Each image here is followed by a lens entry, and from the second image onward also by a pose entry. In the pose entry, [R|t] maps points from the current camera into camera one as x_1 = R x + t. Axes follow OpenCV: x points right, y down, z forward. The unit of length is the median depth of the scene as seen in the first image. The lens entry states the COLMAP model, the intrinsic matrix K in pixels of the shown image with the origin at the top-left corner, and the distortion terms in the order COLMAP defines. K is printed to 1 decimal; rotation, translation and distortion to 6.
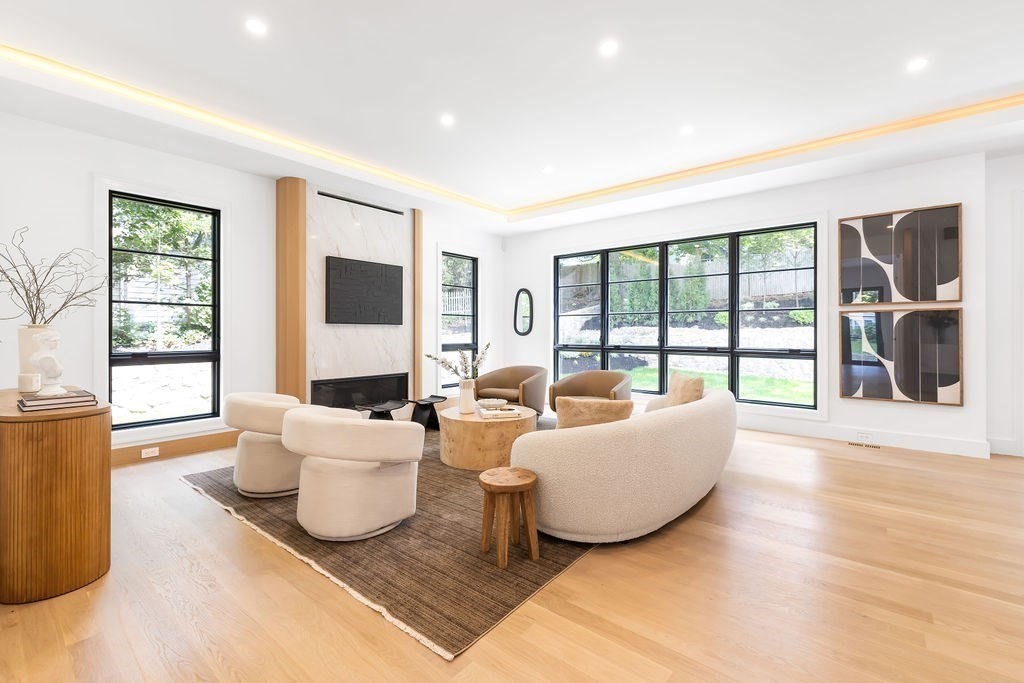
lens RADIAL K [[435.3, 0, 504.9], [0, 435.3, 336.8], [0, 0, 1]] dist [-0.000118, -0.001344]
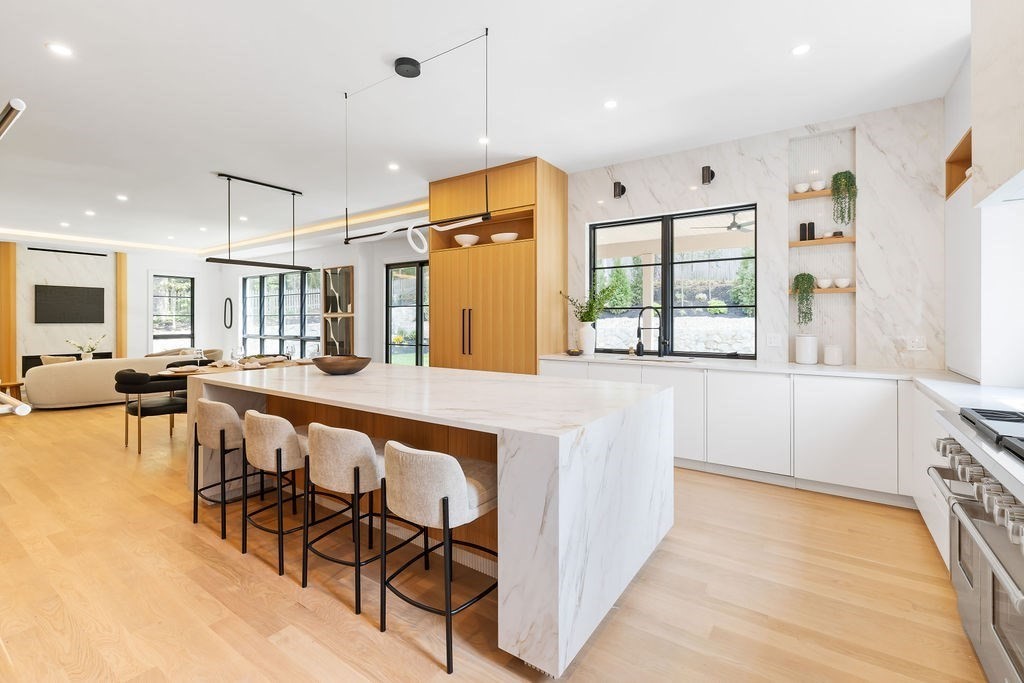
lens RADIAL K [[435.3, 0, 523.9], [0, 435.3, 323.4], [0, 0, 1]] dist [-0.000118, -0.001344]
pose [[0.993362, -0.002805, 0.114992, 1.382265], [0.003231, 0.999989, -0.003514, -0.018891], [-0.114981, 0.003862, 0.993360, -0.987611]]
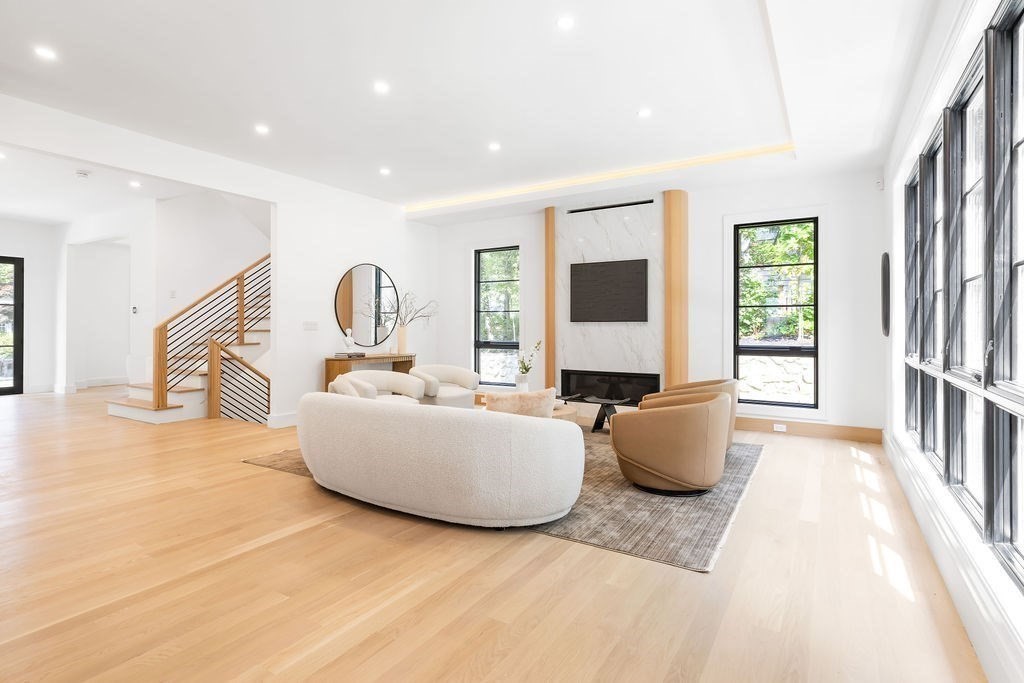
lens RADIAL K [[518.8, 0, 524.5], [0, 518.8, 325.7], [0, 0, 1]] dist [-0.022111, 0.003237]
pose [[0.163376, -0.000030, -0.986564, 0.966803], [-0.010702, 0.999941, -0.001802, -0.016846], [0.986506, 0.010852, 0.163366, 0.665749]]
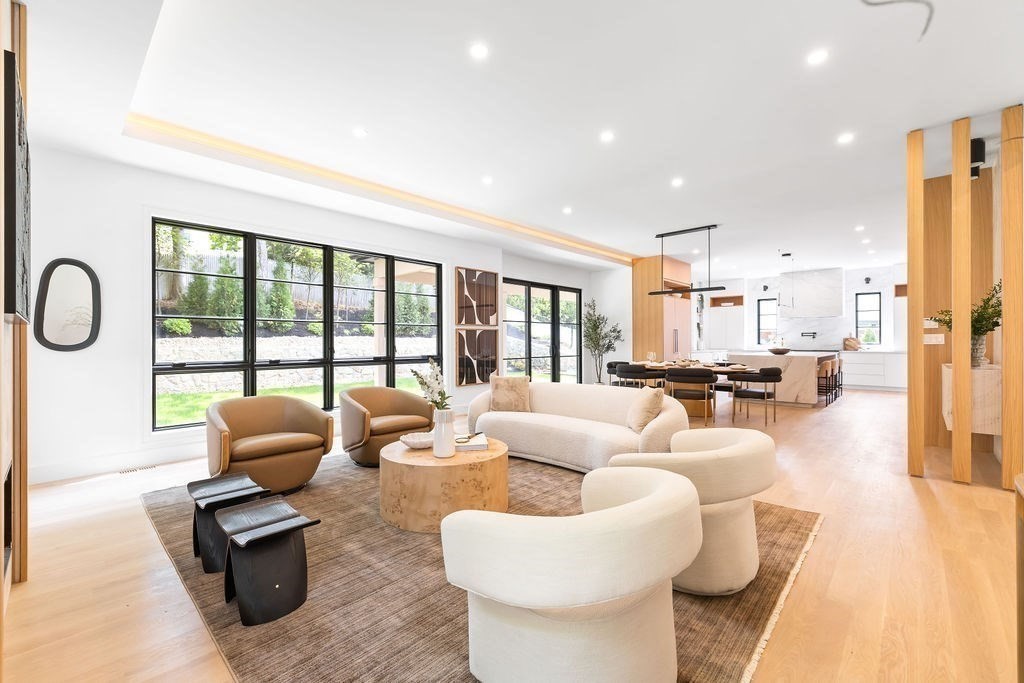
lens RADIAL K [[435.3, 0, 506.1], [0, 435.3, 341.5], [0, 0, 1]] dist [-0.000118, -0.001344]
pose [[0.056613, 0.002337, 0.998393, -0.676900], [0.014863, 0.999884, -0.003183, -0.007533], [-0.998286, 0.015020, 0.056571, 0.730275]]
